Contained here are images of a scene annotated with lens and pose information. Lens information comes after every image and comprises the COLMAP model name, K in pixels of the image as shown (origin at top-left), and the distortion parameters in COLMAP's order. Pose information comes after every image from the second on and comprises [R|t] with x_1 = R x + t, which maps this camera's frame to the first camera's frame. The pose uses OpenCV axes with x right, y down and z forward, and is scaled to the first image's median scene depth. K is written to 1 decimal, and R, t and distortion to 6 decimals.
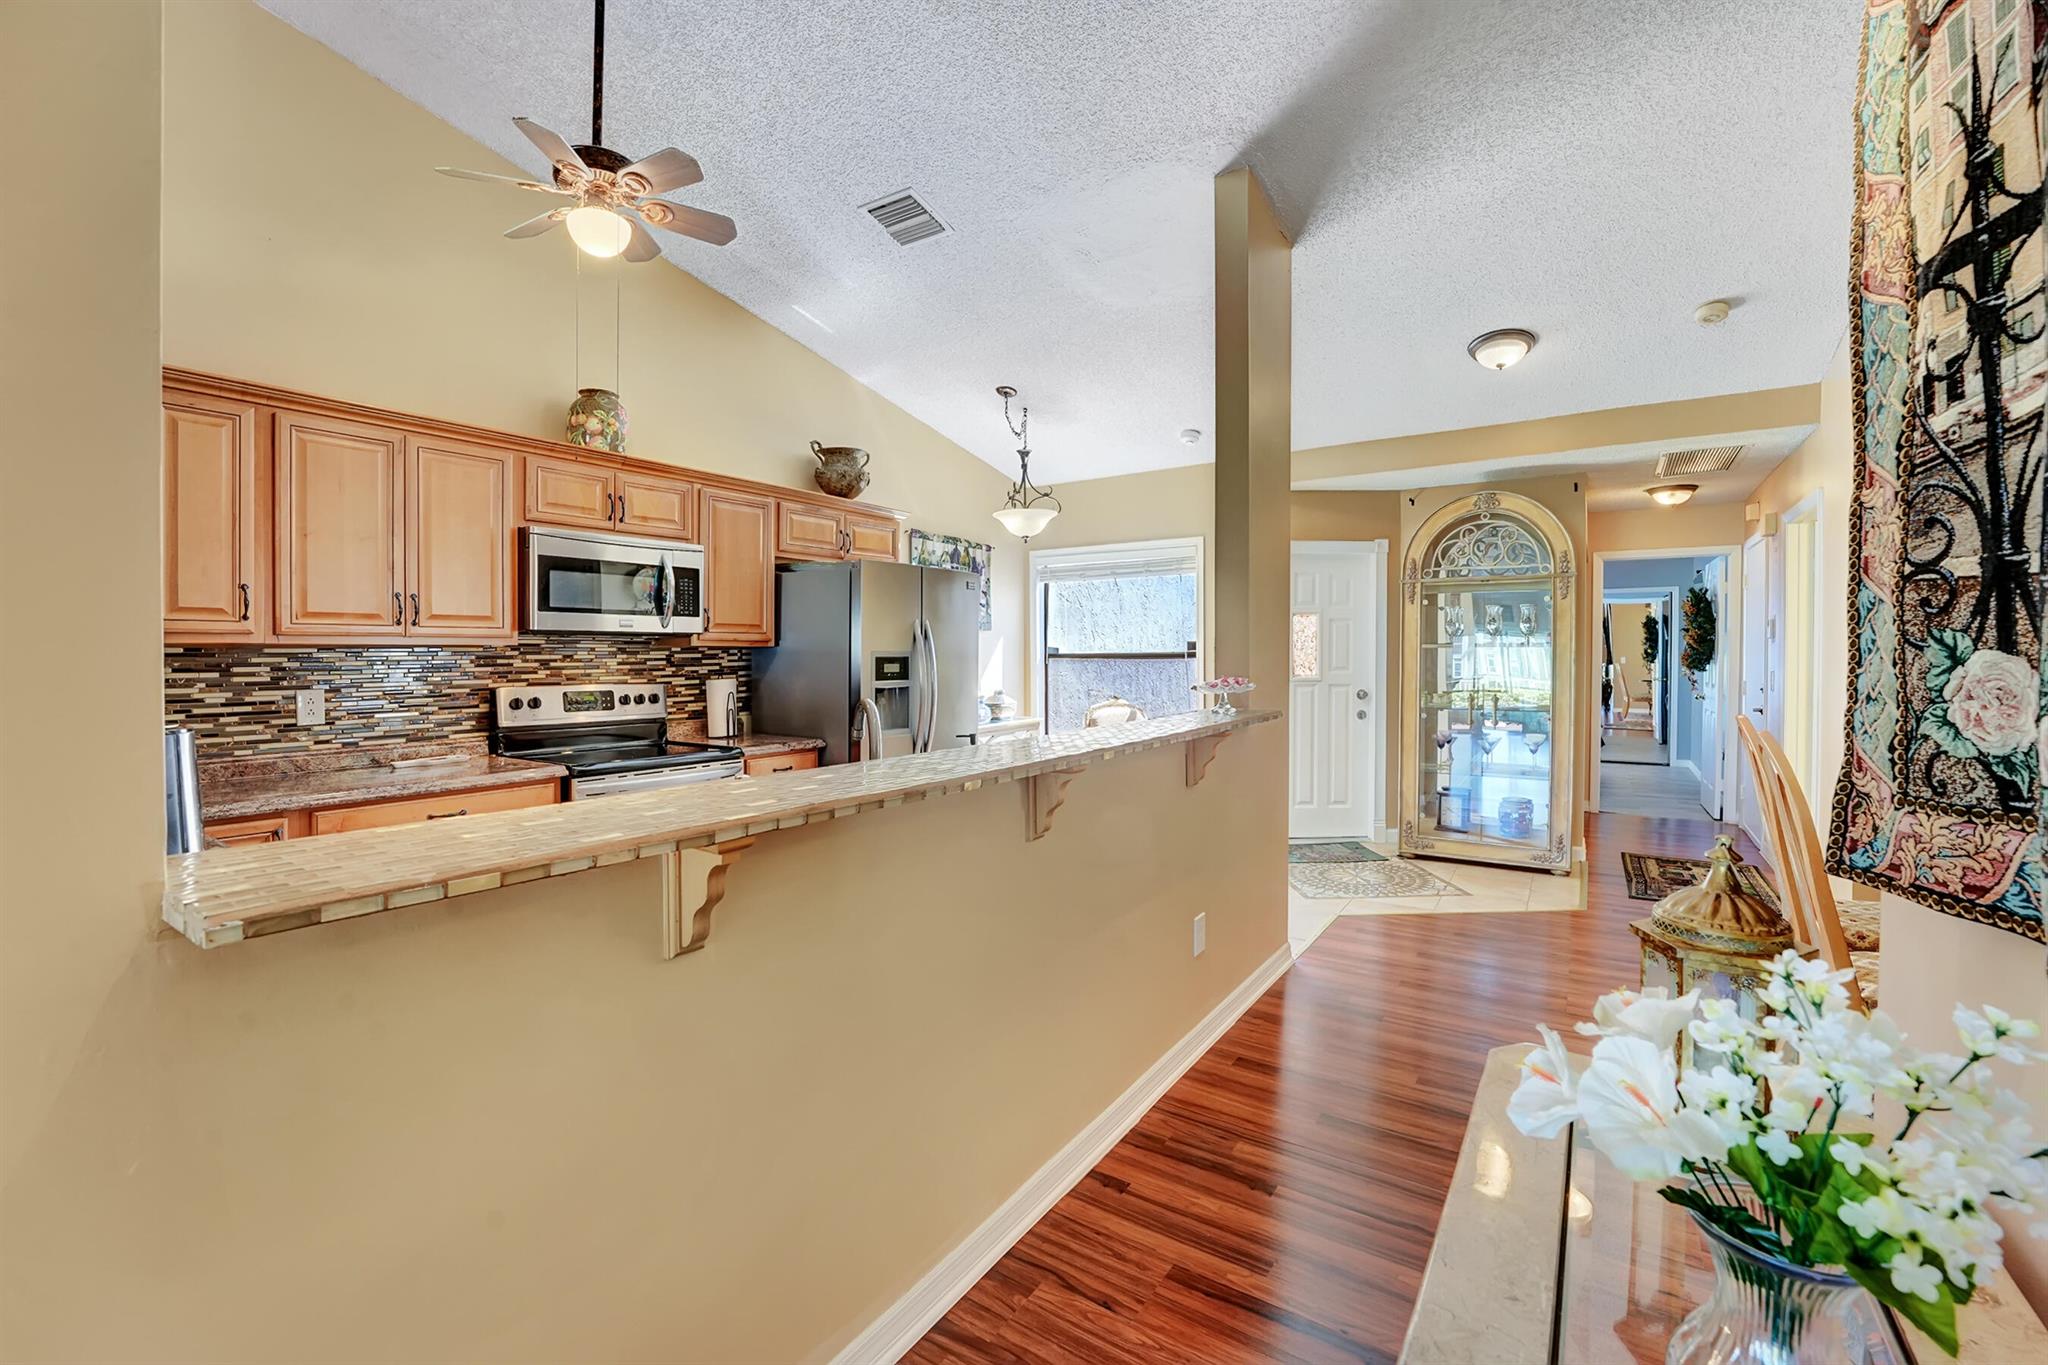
lens RADIAL K [[852.4, 0, 1035.7], [0, 852.4, 679.4], [0, 0, 1]] dist [-0.015696, 0.001518]
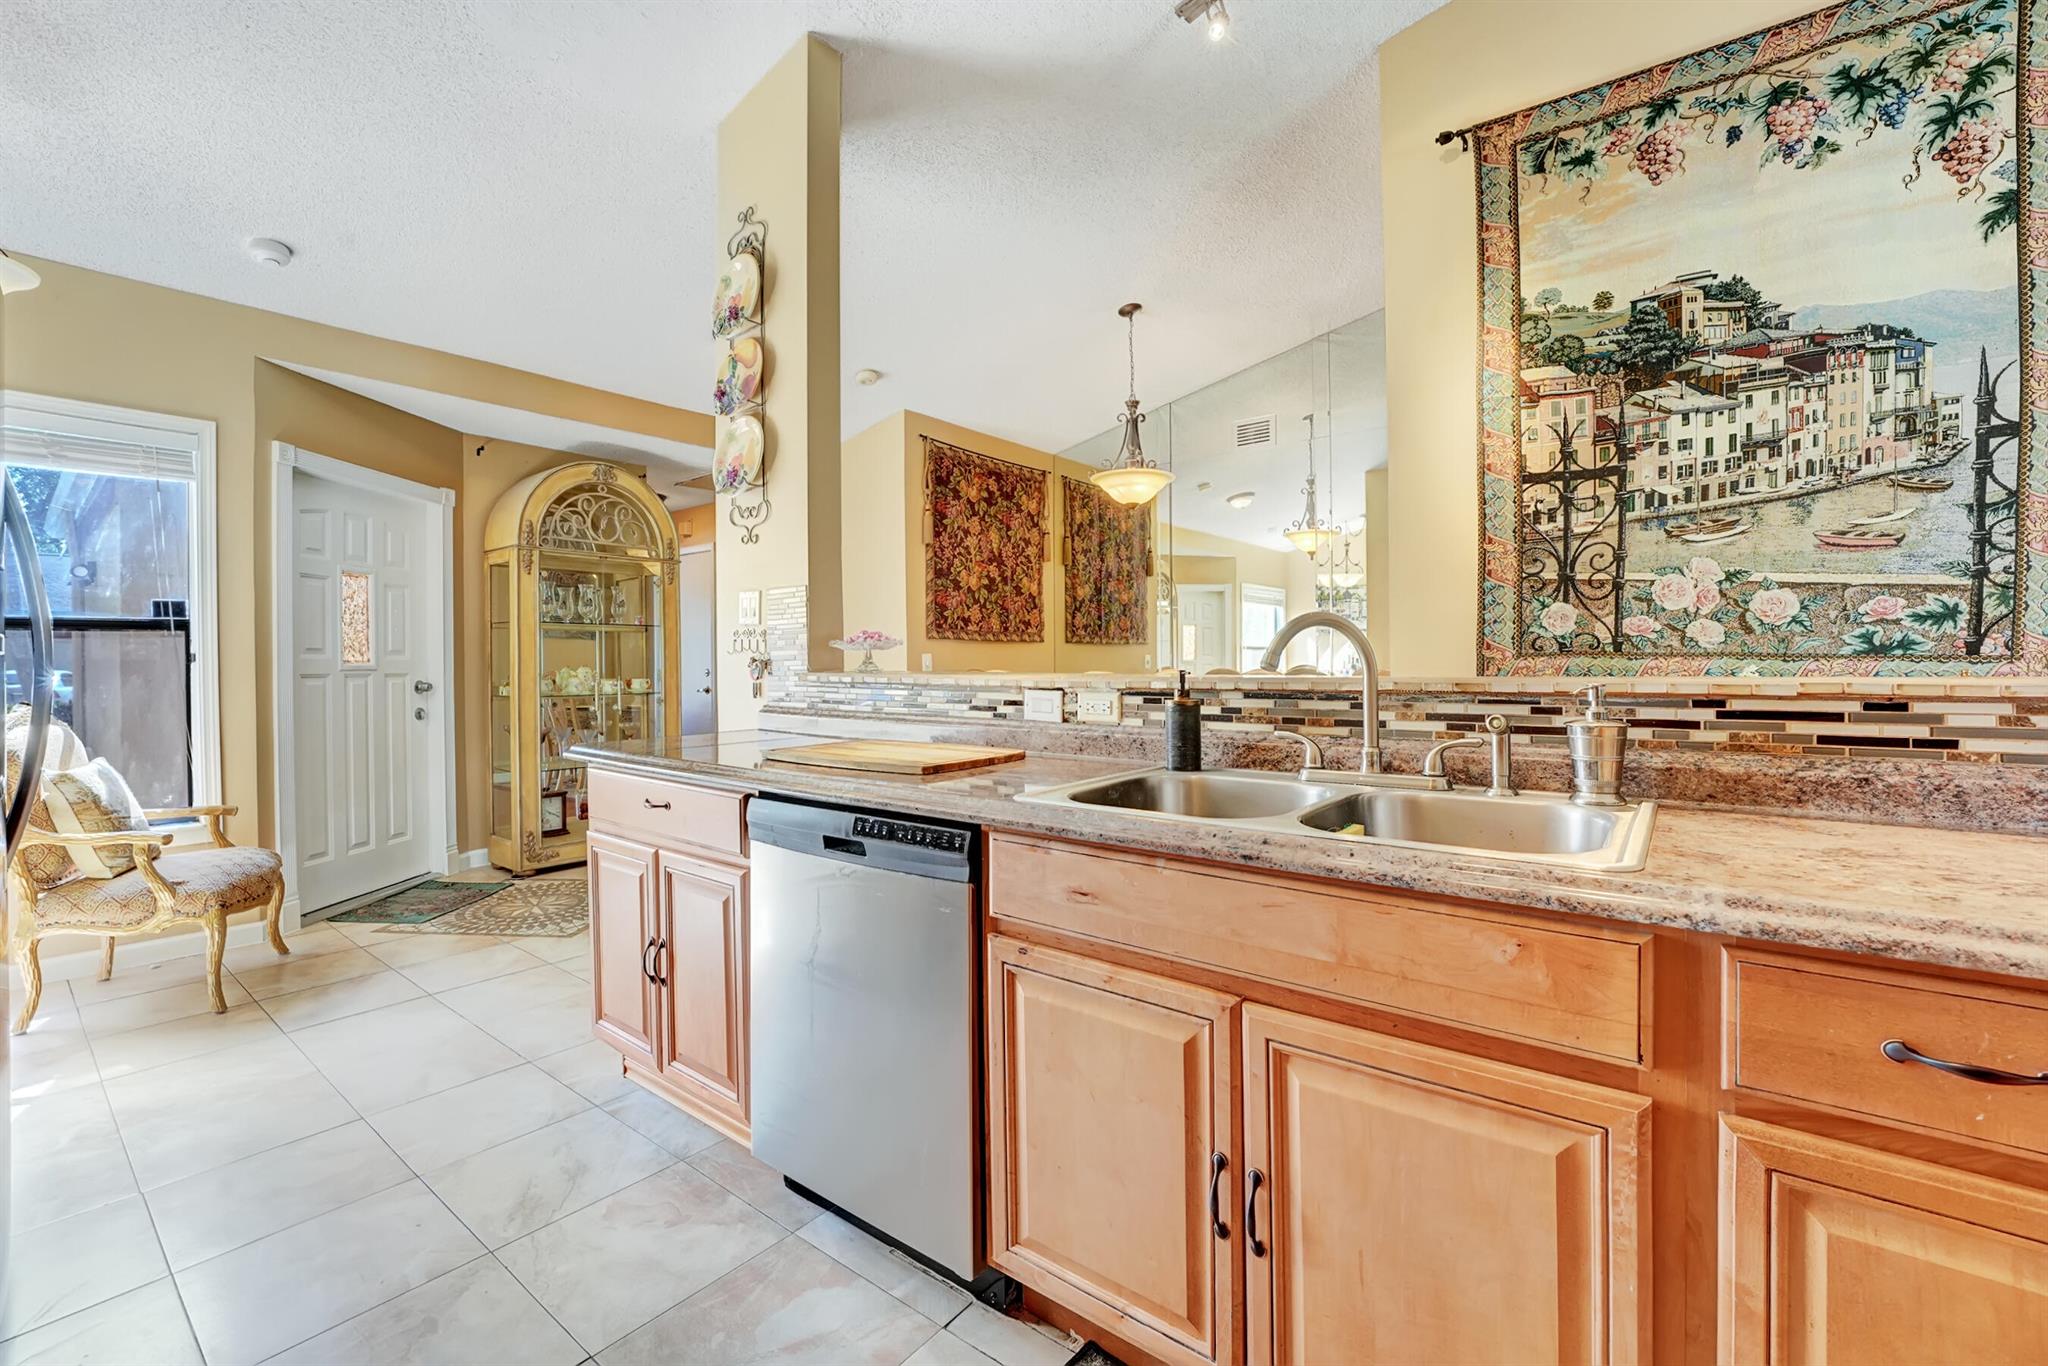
lens RADIAL K [[852.4, 0, 1030.4], [0, 852.4, 677.6], [0, 0, 1]] dist [-0.015696, 0.001518]
pose [[0.084008, -0.014388, 0.996361, -0.454834], [0.036203, 0.999280, 0.011378, 0.028540], [-0.995807, 0.035116, 0.084468, 0.552309]]
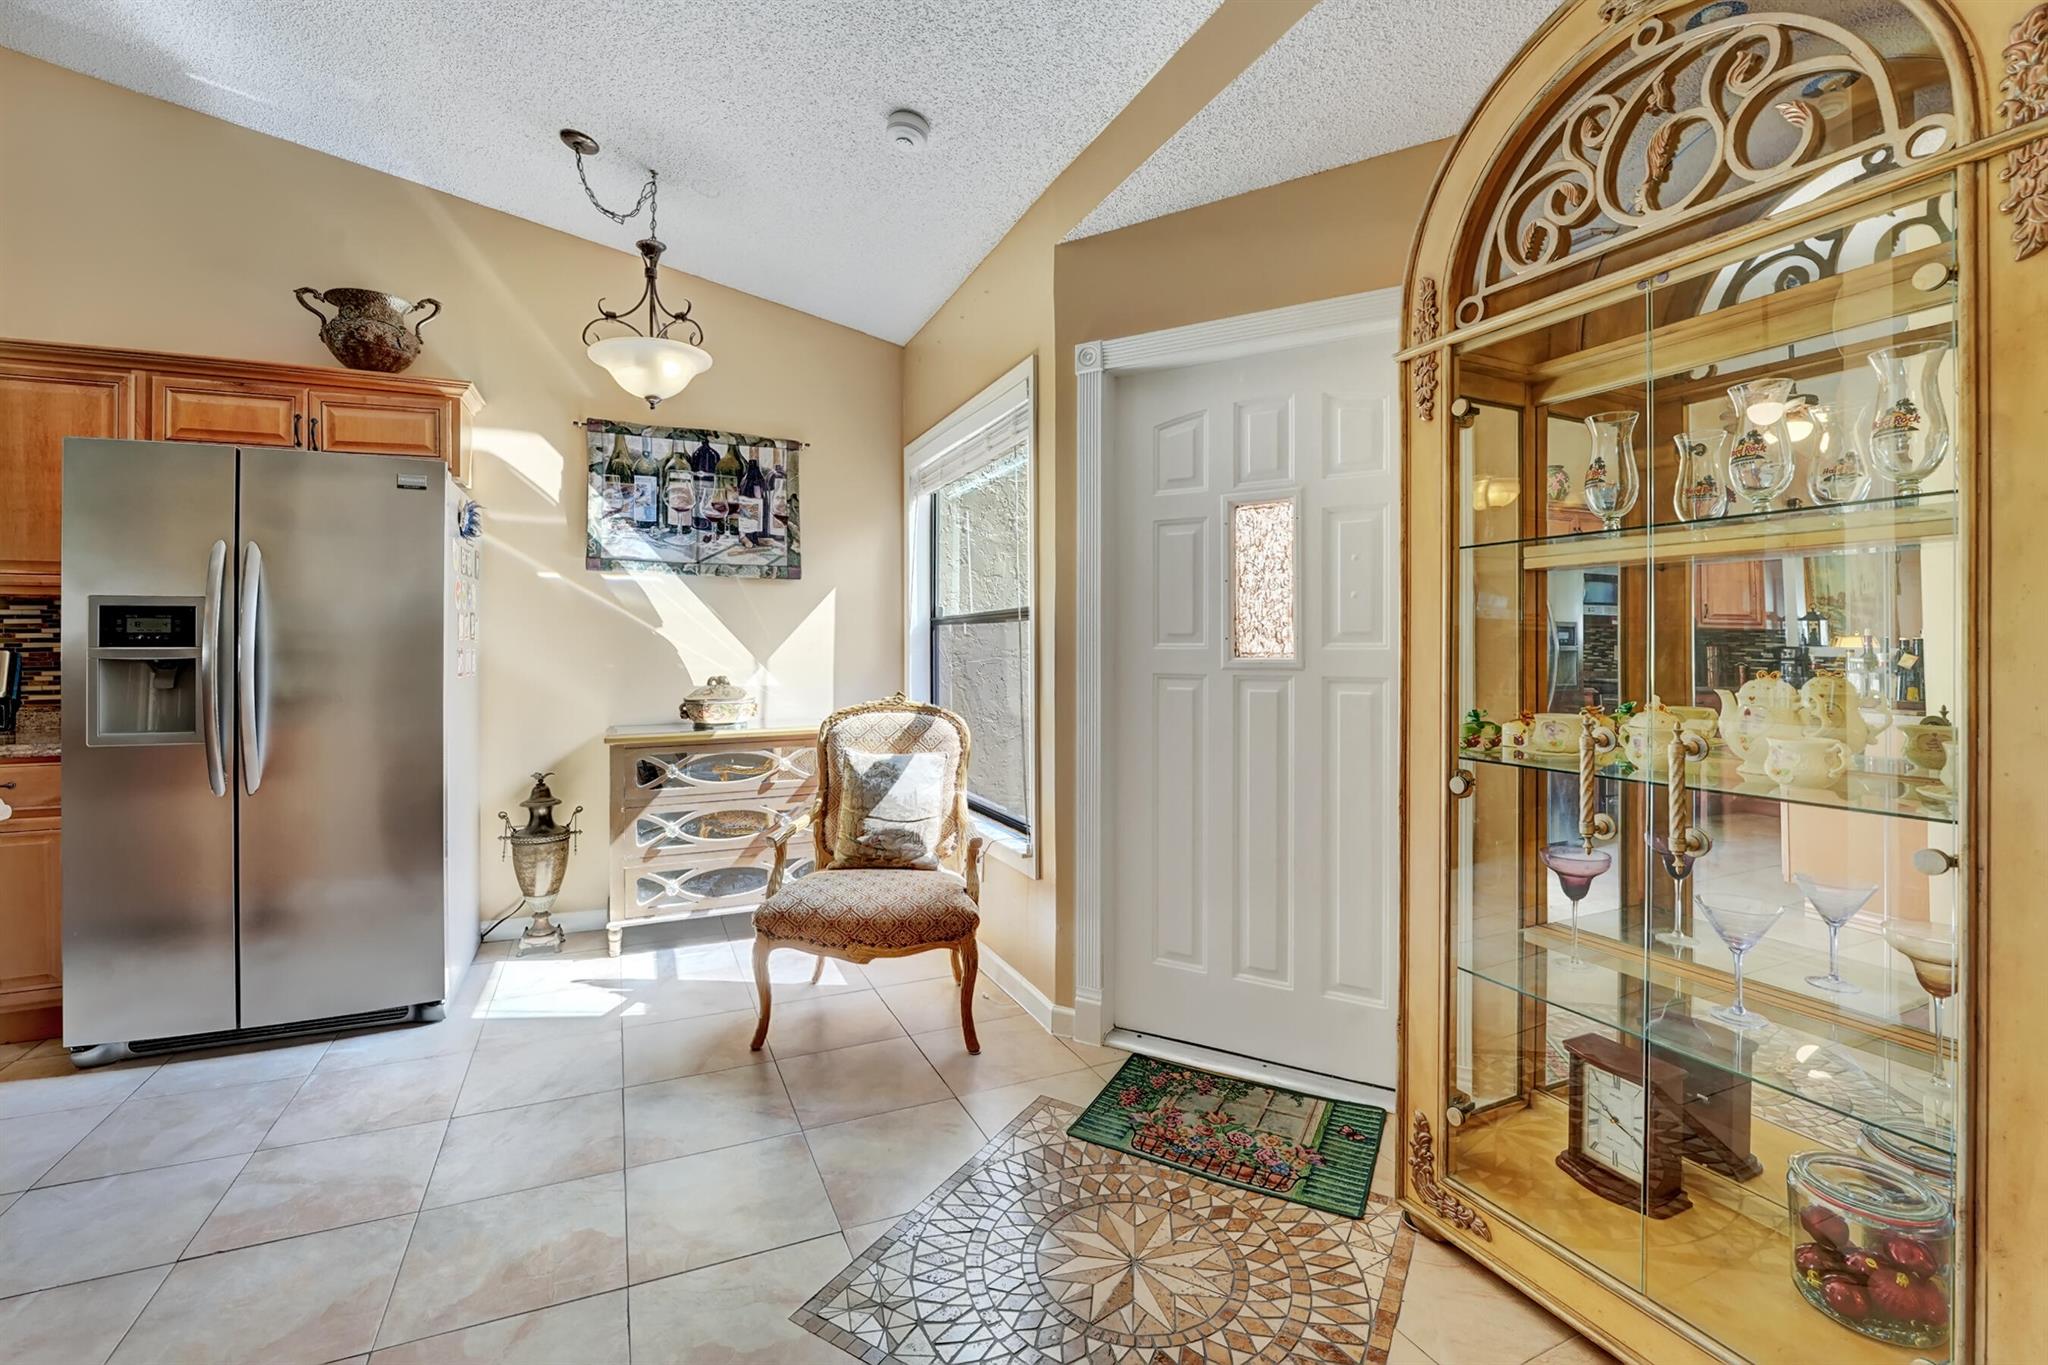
lens RADIAL K [[852.4, 0, 1042.9], [0, 852.4, 650.8], [0, 0, 1]] dist [-0.015696, 0.001518]
pose [[0.839672, 0.004421, -0.543075, 0.627825], [-0.016129, 0.999729, -0.016800, 0.003874], [0.542854, 0.022866, 0.839516, 0.842254]]
